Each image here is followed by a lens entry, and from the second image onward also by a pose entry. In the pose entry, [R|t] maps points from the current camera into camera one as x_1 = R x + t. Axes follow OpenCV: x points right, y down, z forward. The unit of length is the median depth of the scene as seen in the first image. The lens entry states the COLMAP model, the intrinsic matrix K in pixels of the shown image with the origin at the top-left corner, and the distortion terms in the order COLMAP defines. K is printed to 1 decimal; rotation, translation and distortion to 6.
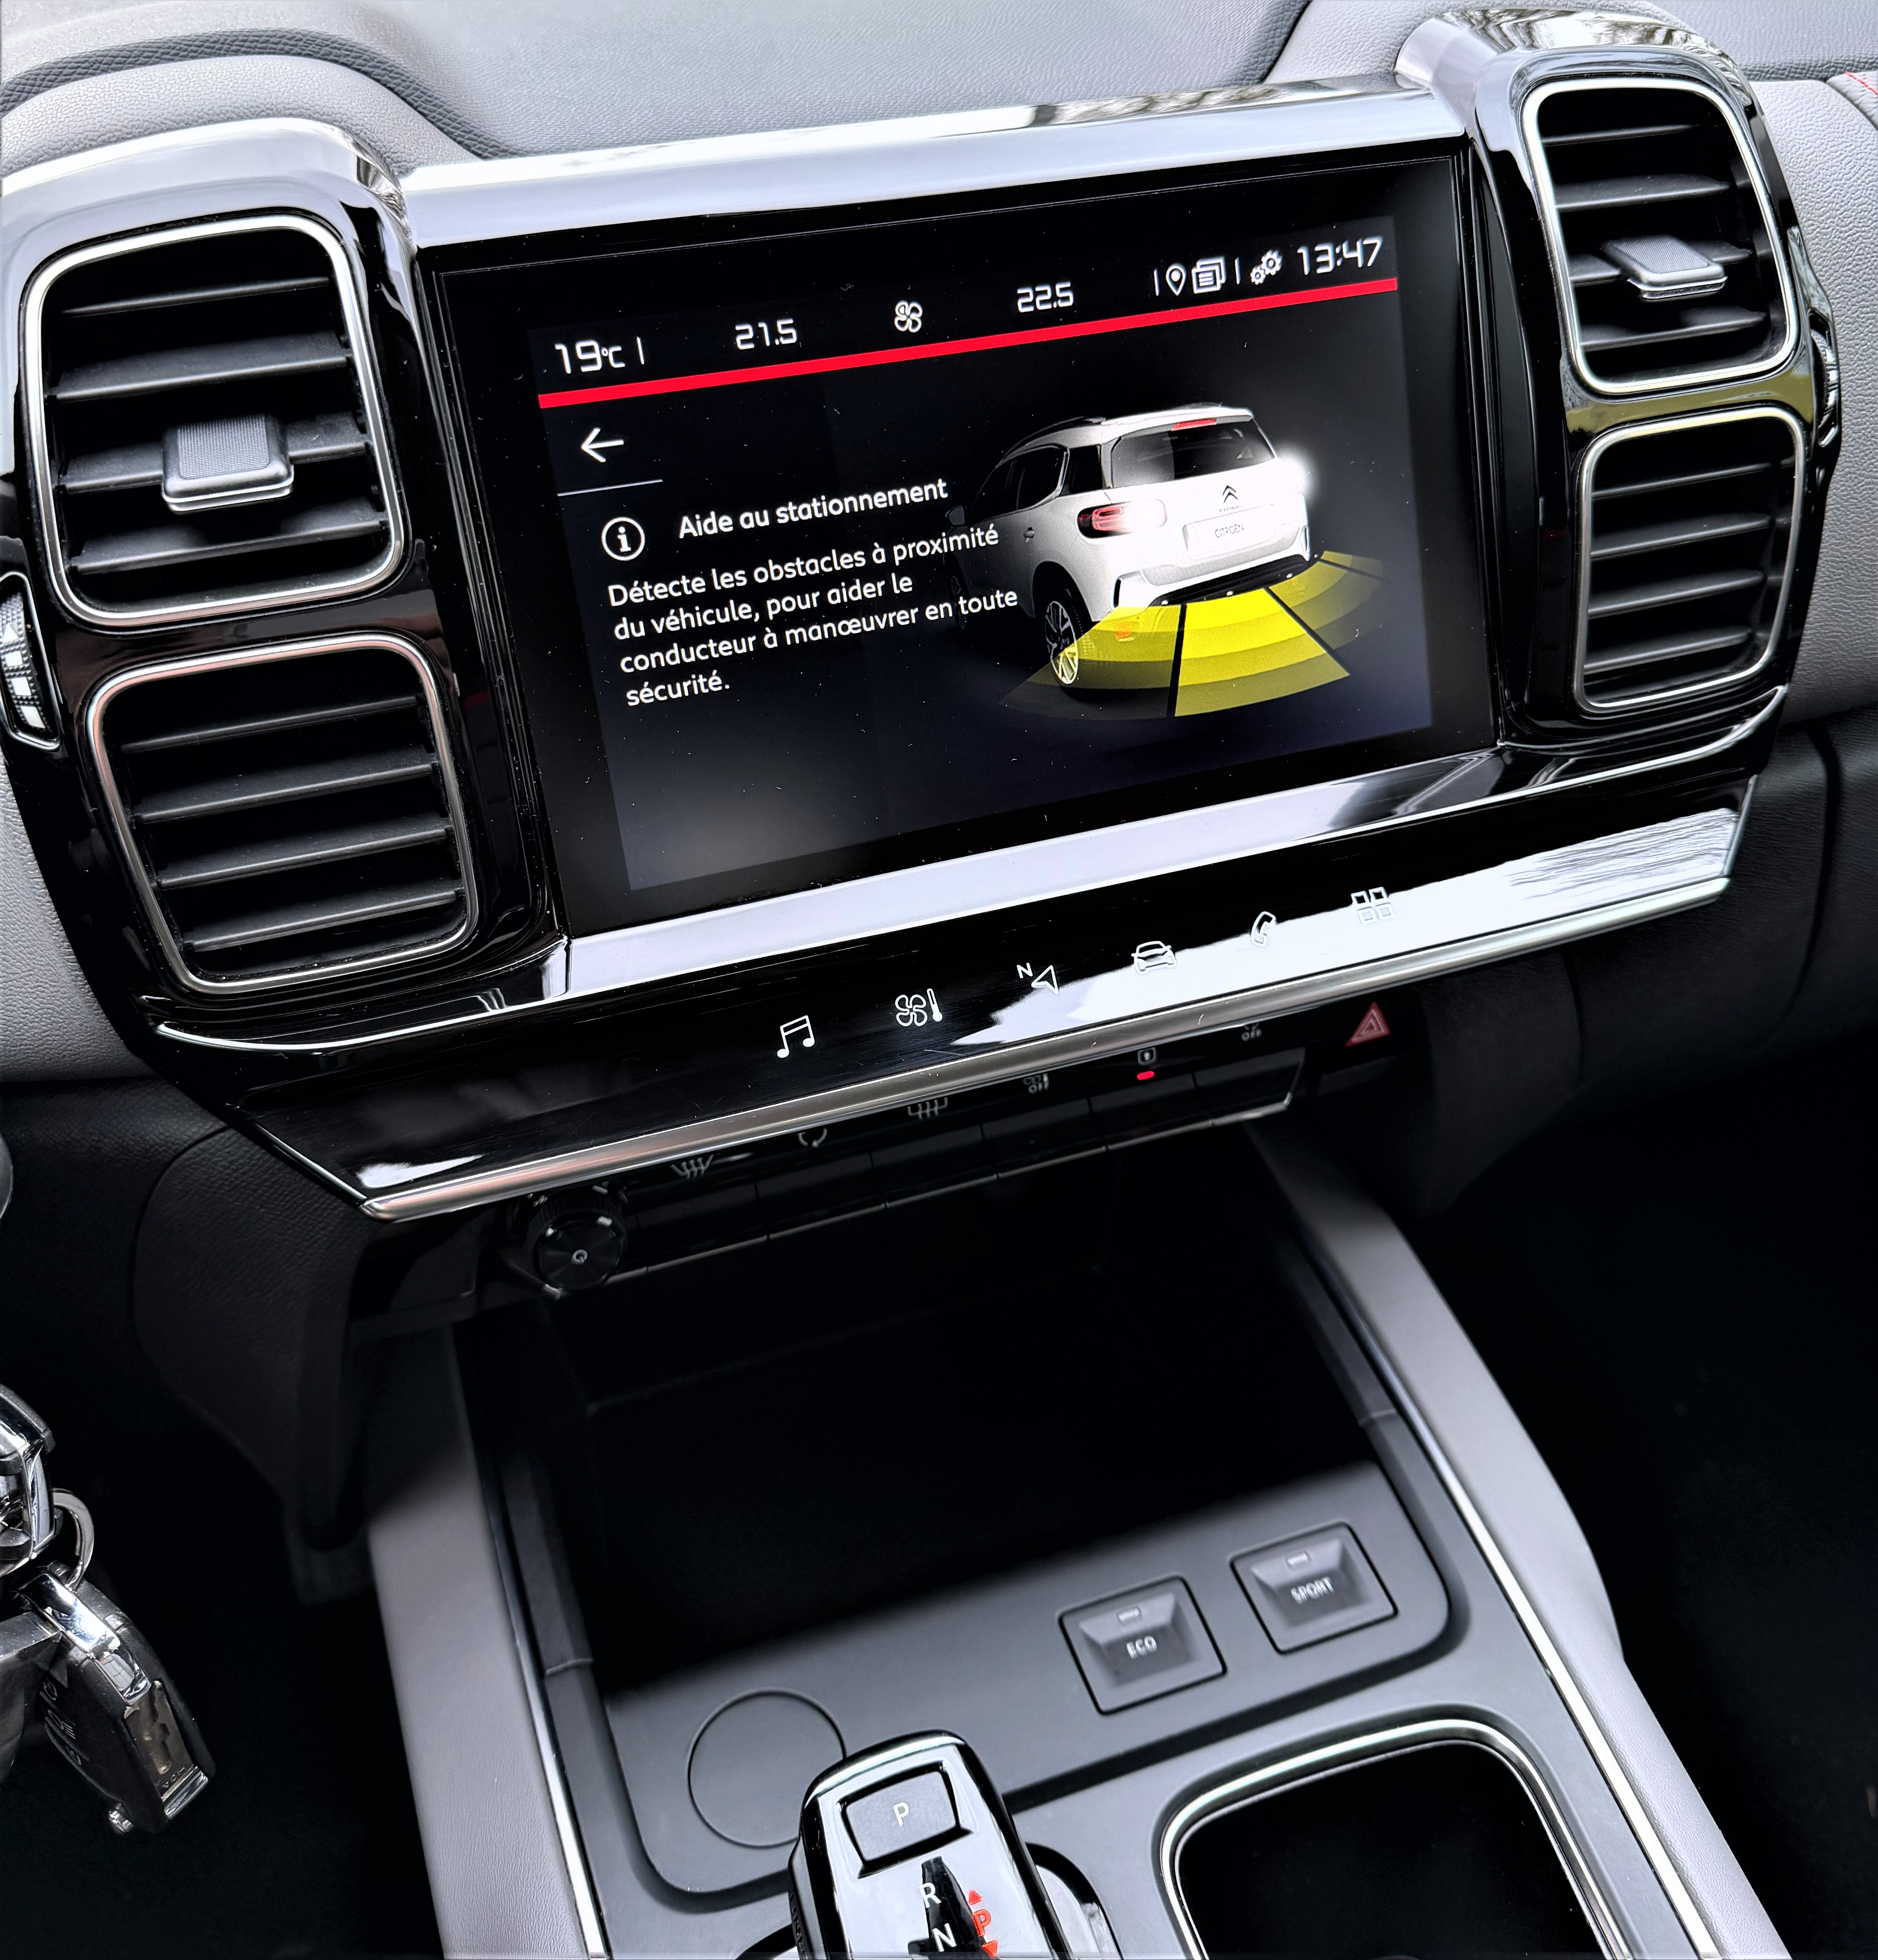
lens RADIAL K [[1784.7, 0, 939.2], [0, 1784.7, 798.0], [0, 0, 1]] dist [0.006395, -0.013262]
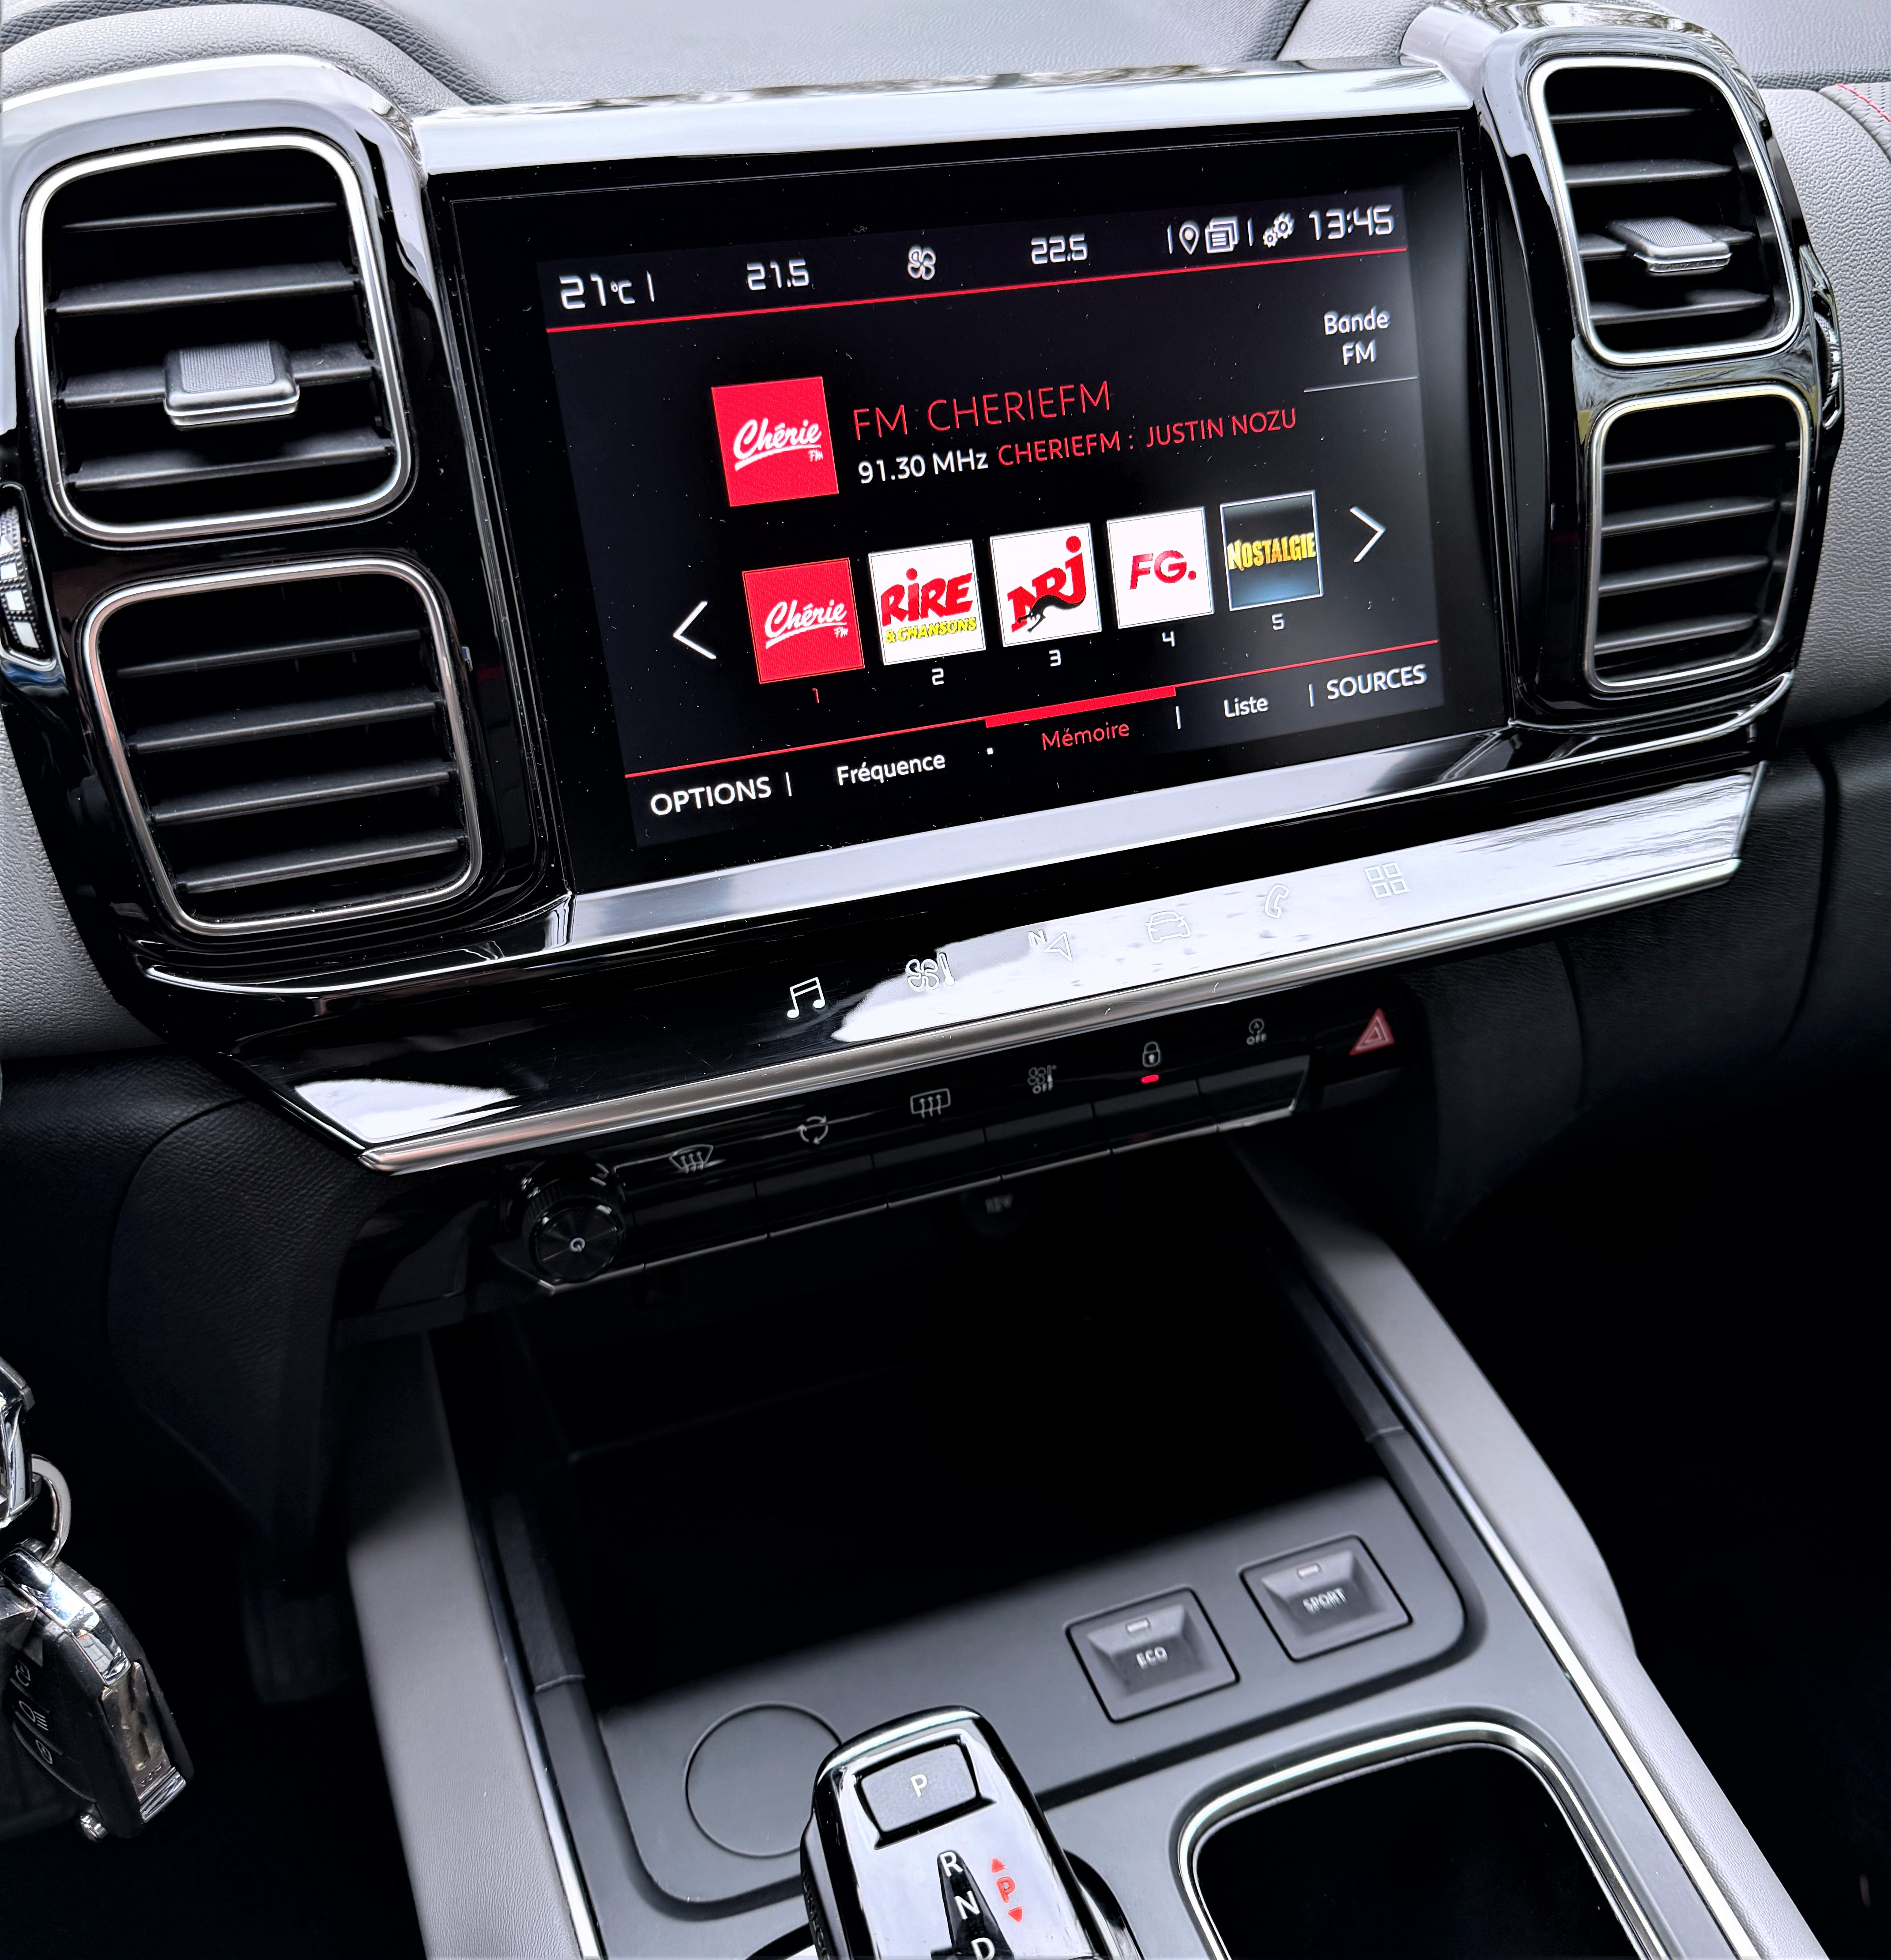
lens RADIAL K [[1790.3, 0, 943.4], [0, 1790.3, 893.6], [0, 0, 1]] dist [0.005784, -0.013144]
pose [[0.999663, 0.000678, 0.025943, -0.027854], [0.000165, 0.999473, -0.032461, 0.099439], [-0.025951, 0.032455, 0.999136, 0.016648]]
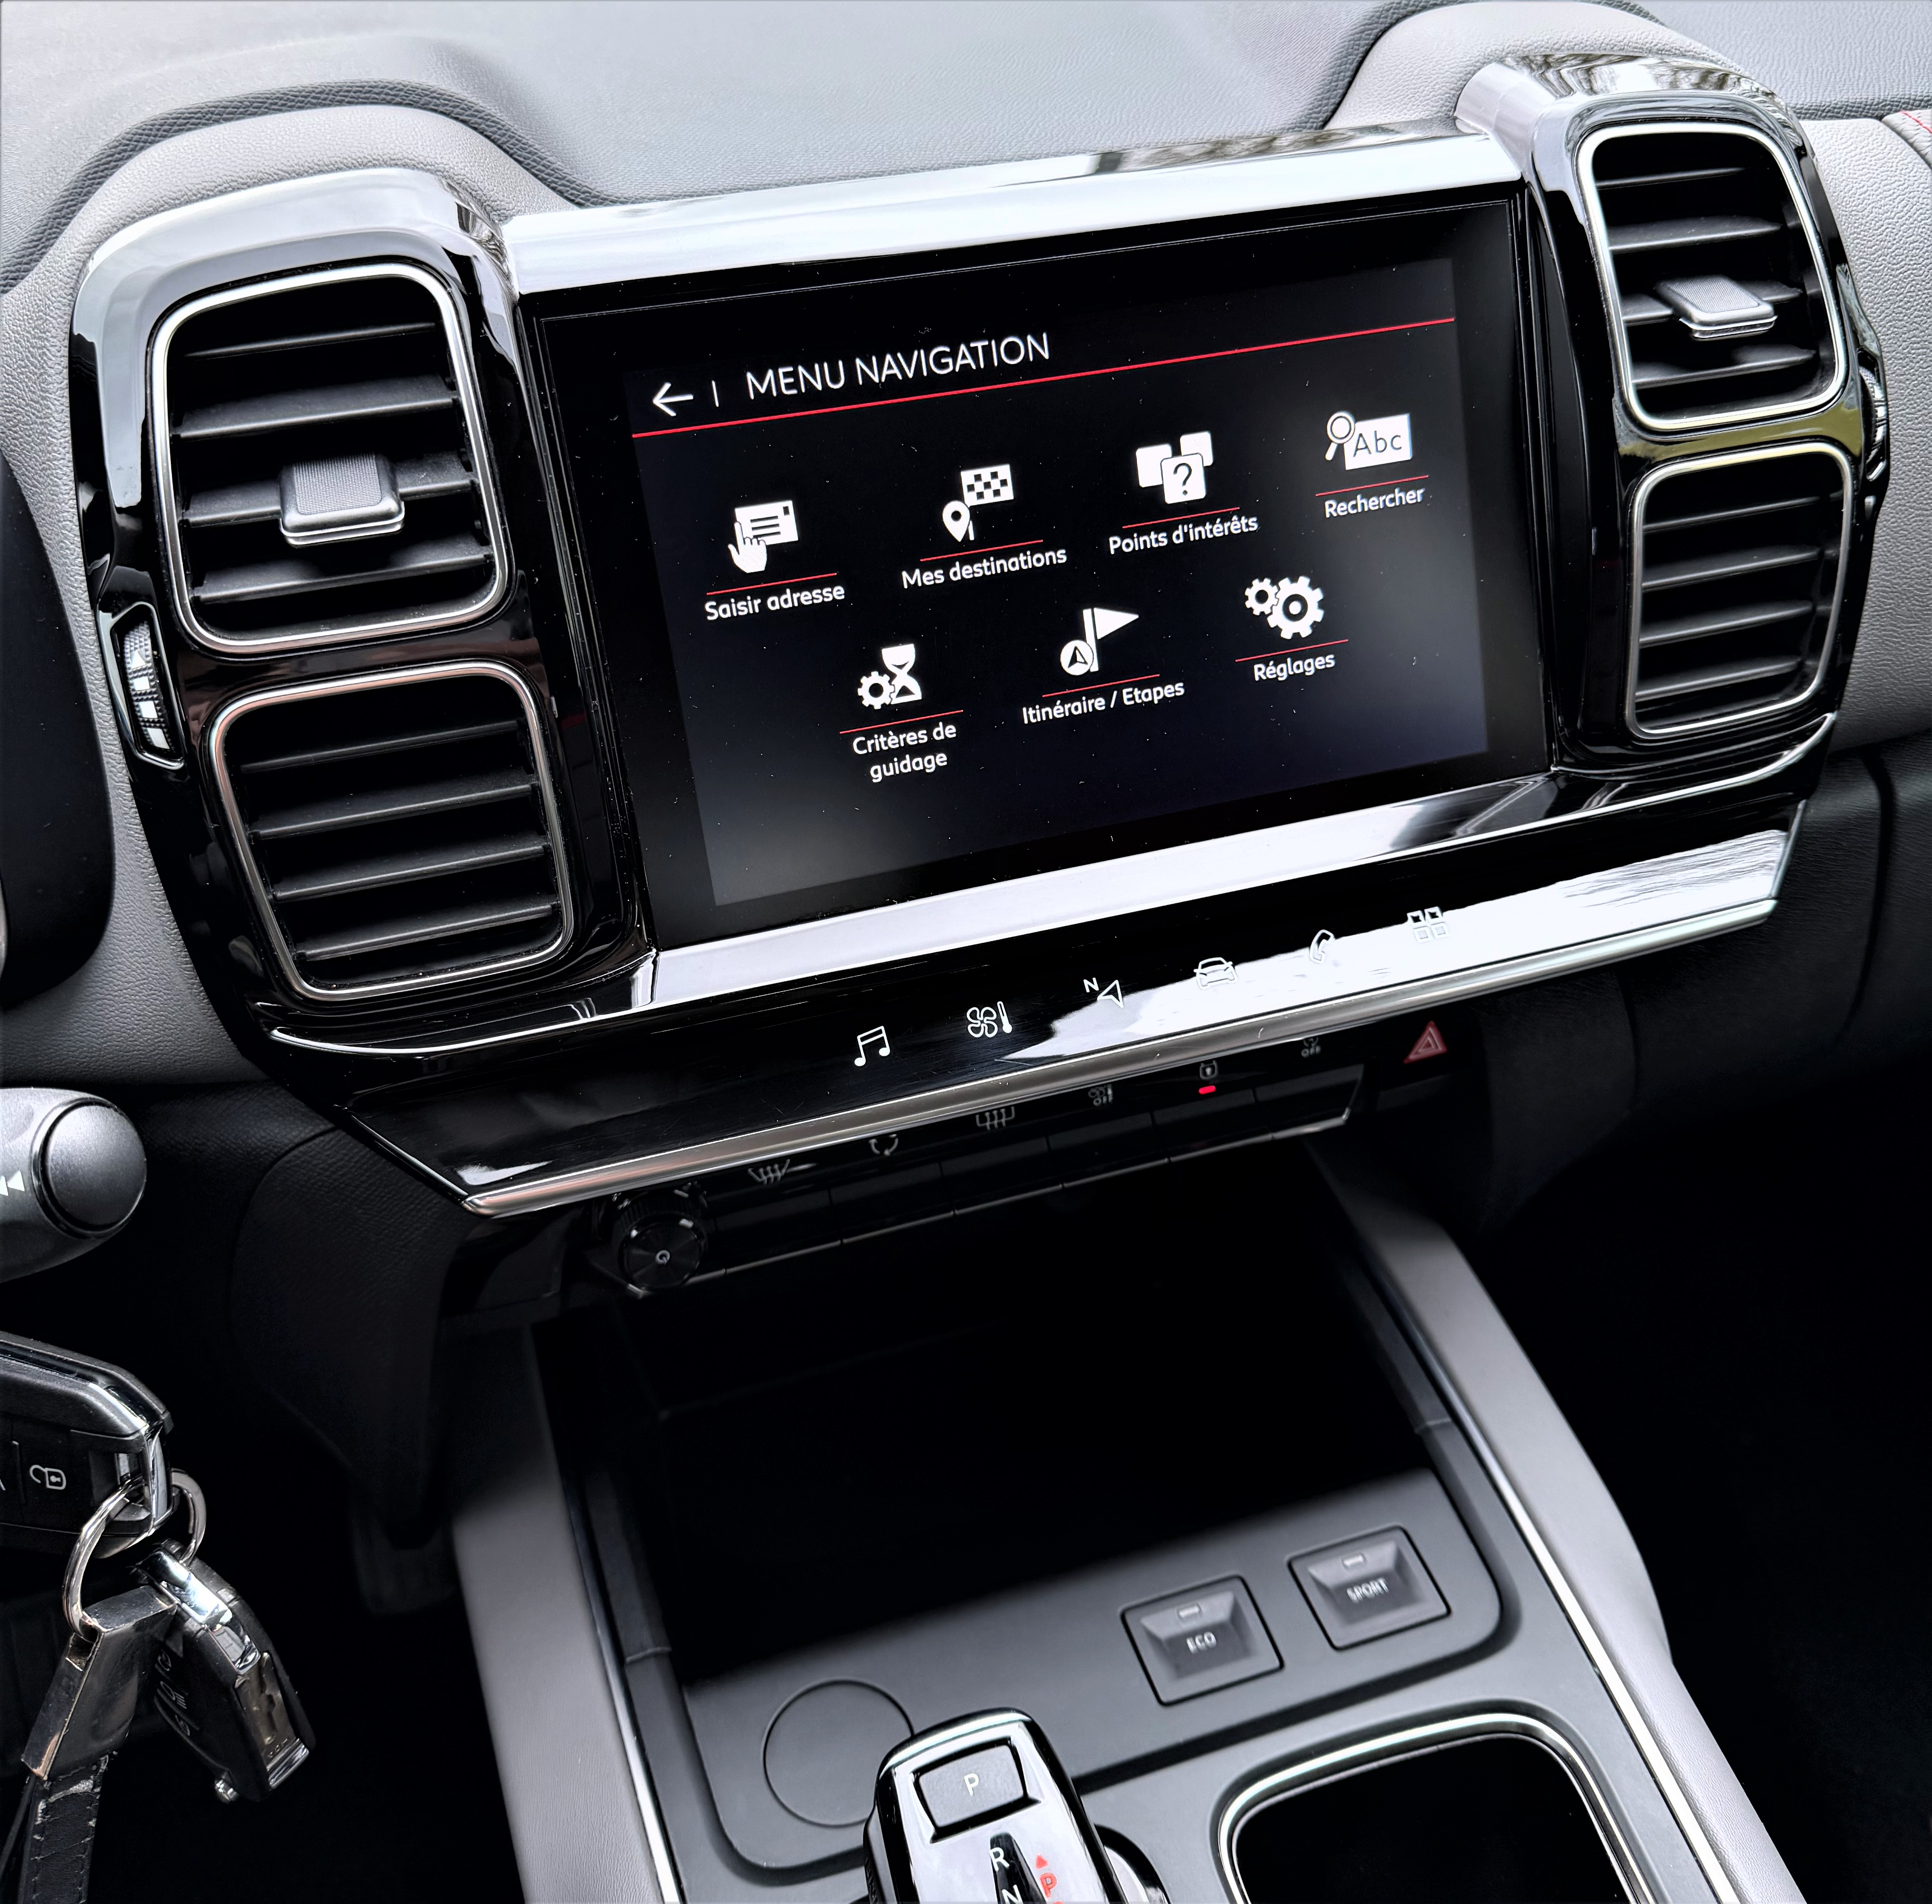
lens RADIAL K [[1823.4, 0, 970.1], [0, 1823.4, 827.7], [0, 0, 1]] dist [0.018658, -0.027686]
pose [[0.999875, 0.004258, -0.015246, -0.006739], [-0.004205, 0.999985, 0.003475, 0.001519], [0.015261, -0.003410, 0.999878, -0.062166]]
